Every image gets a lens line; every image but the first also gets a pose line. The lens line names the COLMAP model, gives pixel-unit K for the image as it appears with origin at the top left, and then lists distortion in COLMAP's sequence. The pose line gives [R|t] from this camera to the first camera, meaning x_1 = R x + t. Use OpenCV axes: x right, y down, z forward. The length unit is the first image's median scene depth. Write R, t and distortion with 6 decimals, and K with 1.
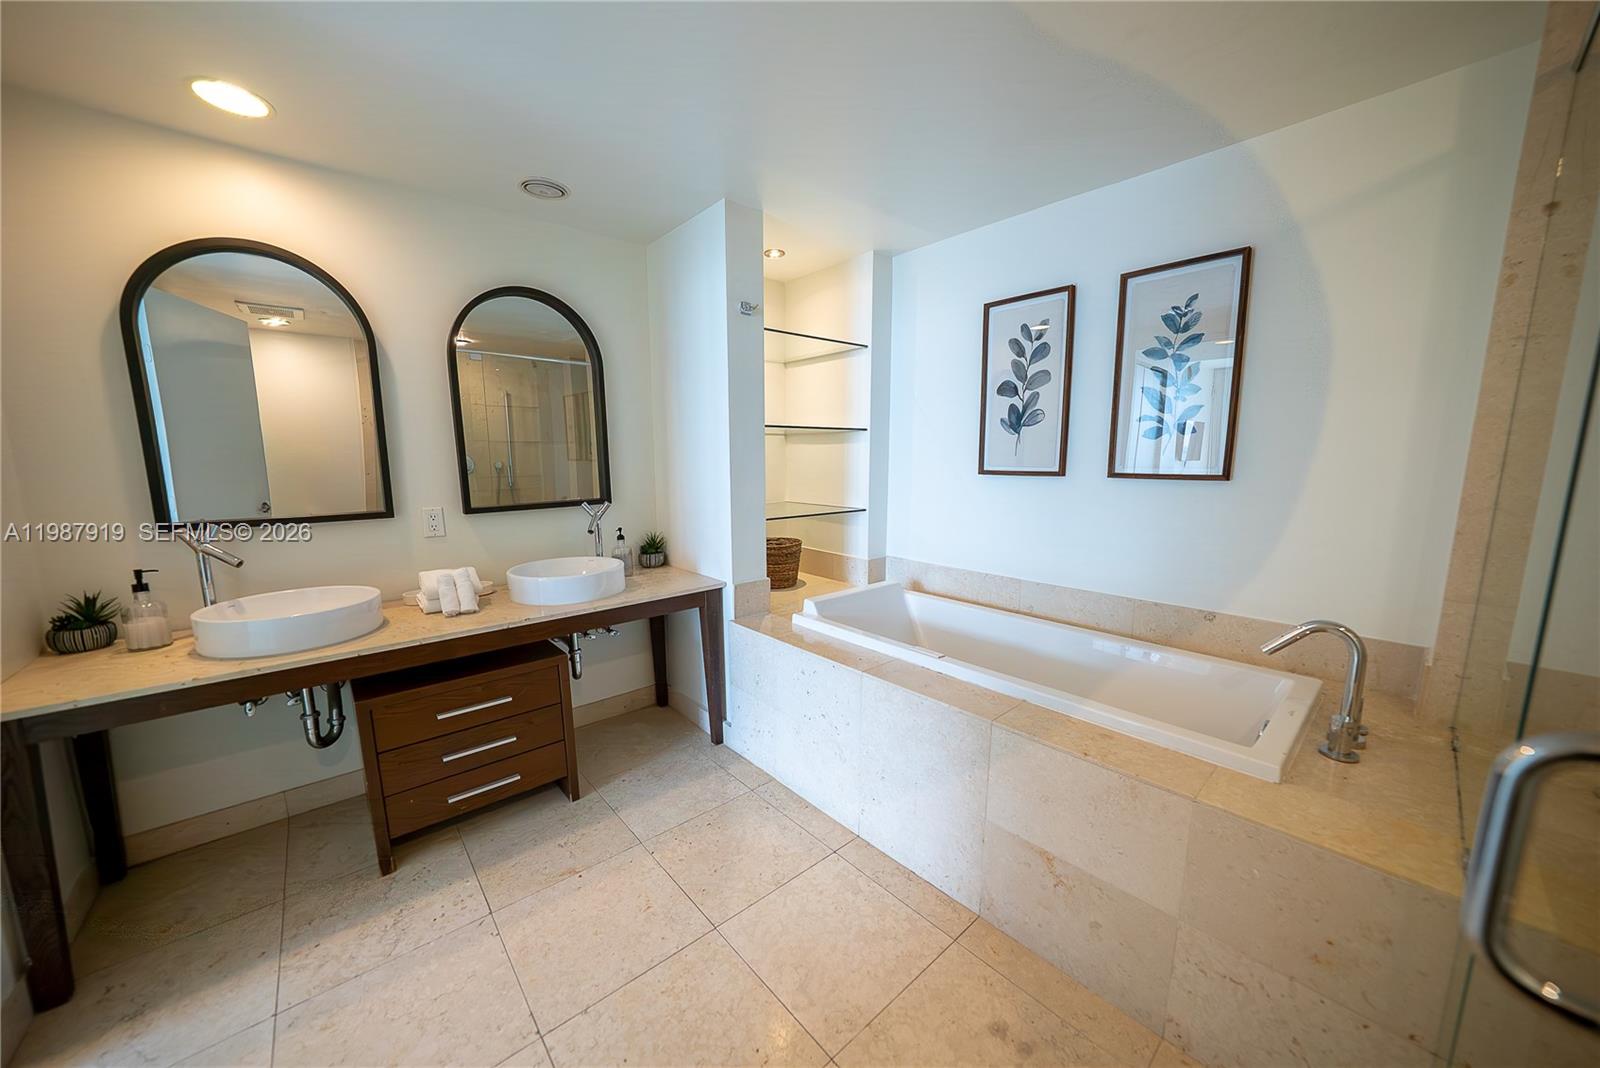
lens RADIAL K [[561.6, 0, 797.0], [0, 561.6, 537.5], [0, 0, 1]] dist [-0.019937, 0.002800]
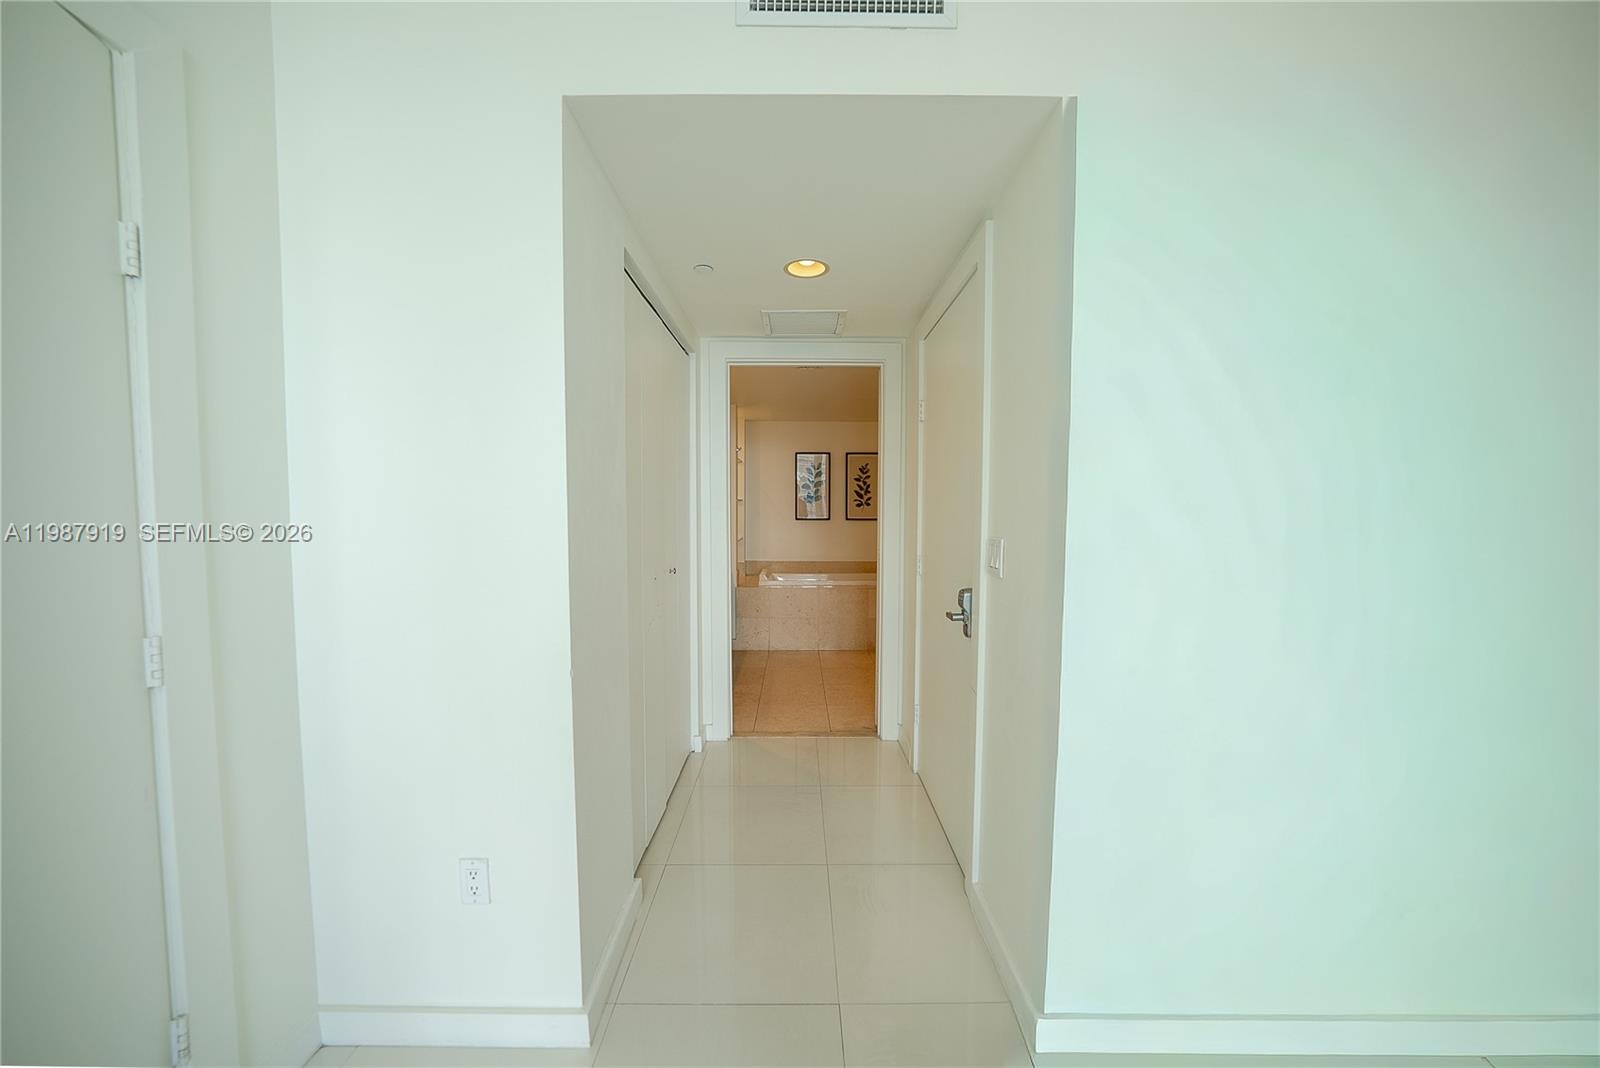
lens RADIAL K [[561.6, 0, 800.2], [0, 561.6, 535.6], [0, 0, 1]] dist [-0.019937, 0.002800]
pose [[0.659618, -0.033793, 0.750841, -1.910675], [0.107700, 0.992929, -0.049927, 0.097778], [-0.743845, 0.113799, 0.658593, -0.776367]]
